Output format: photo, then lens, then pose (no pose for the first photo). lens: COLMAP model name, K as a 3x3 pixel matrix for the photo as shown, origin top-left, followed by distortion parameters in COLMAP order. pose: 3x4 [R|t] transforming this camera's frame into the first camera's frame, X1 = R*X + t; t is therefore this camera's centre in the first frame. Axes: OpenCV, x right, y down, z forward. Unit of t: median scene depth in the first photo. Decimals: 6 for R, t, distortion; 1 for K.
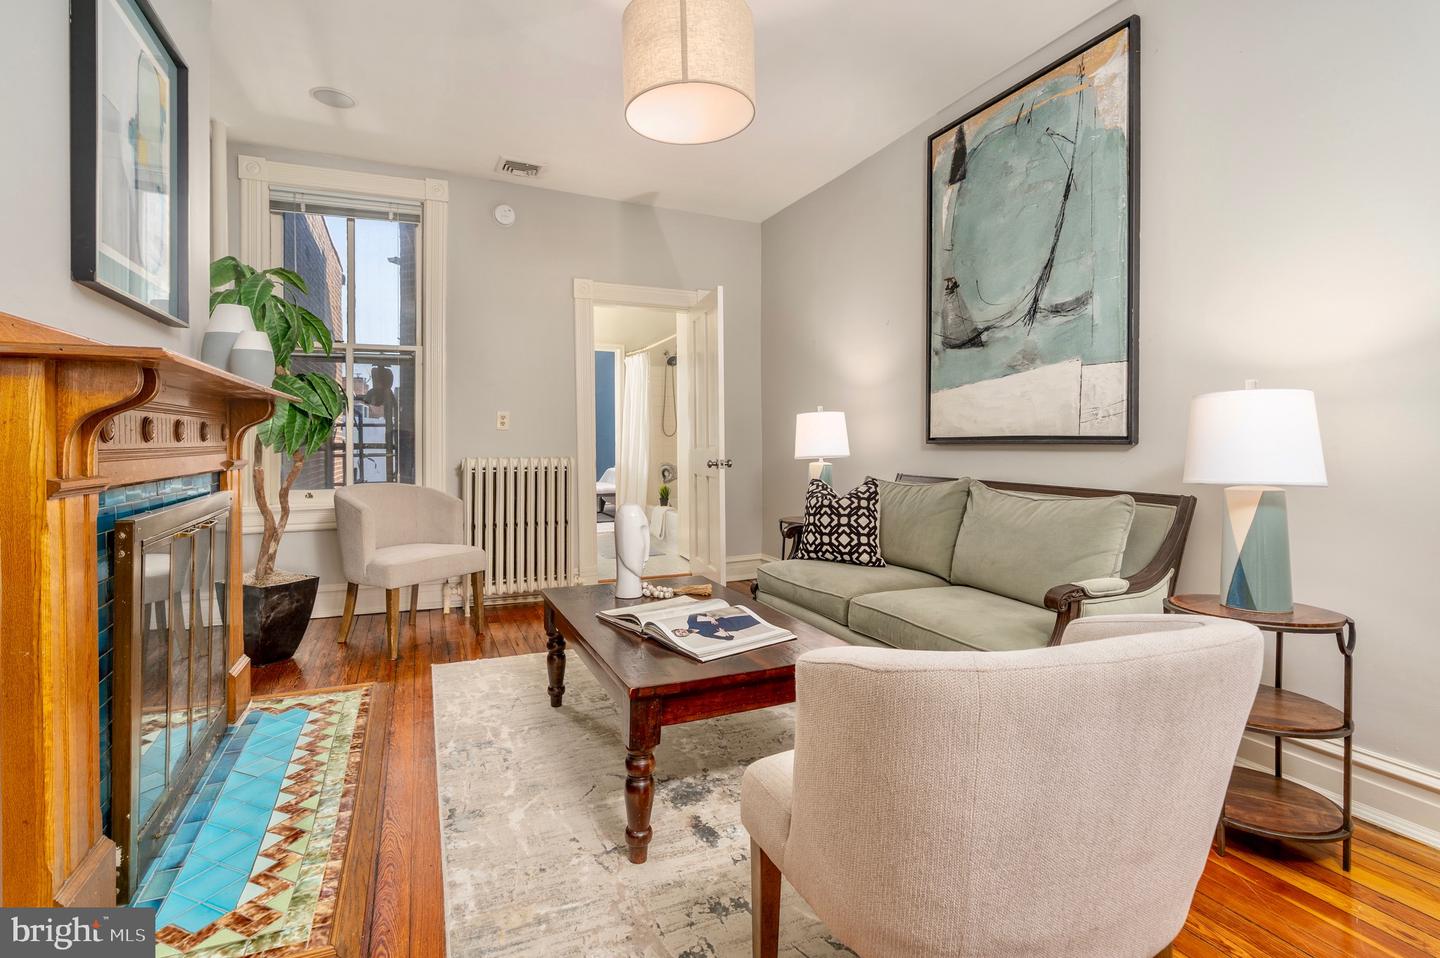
lens RADIAL K [[661.3, 0, 708.9], [0, 661.3, 445.6], [0, 0, 1]] dist [-0.008960, 0.001654]
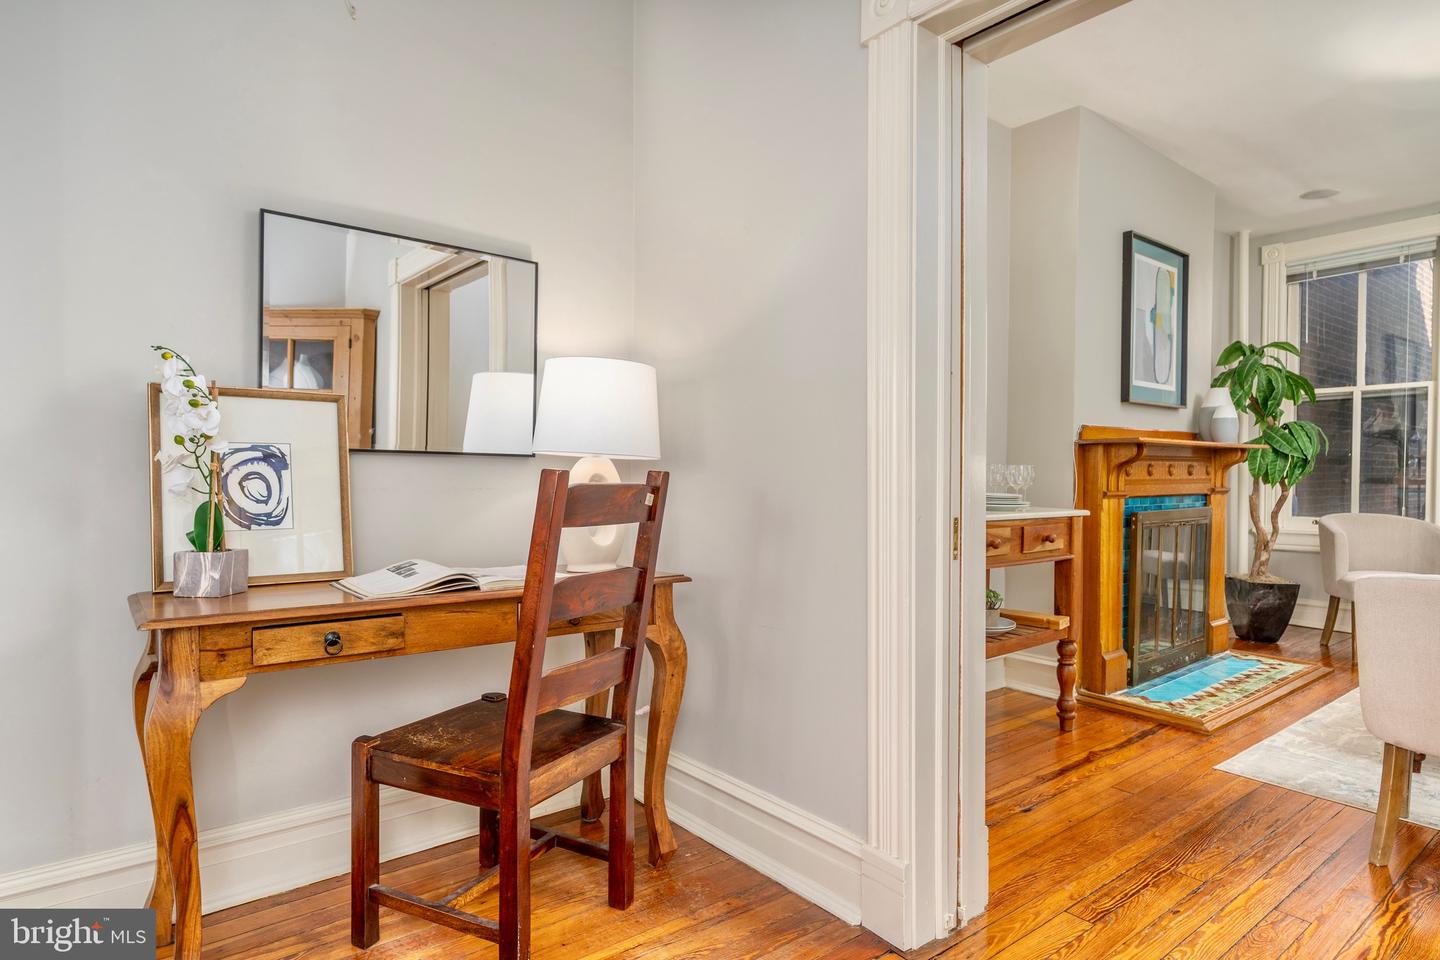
lens RADIAL K [[817.9, 0, 721.1], [0, 817.9, 491.5], [0, 0, 1]] dist [-0.003091, -0.000392]
pose [[0.260556, 0.020477, -0.965242, 0.634011], [-0.007128, 0.999789, 0.019286, 0.001357], [0.965432, 0.001855, 0.260647, -0.478796]]
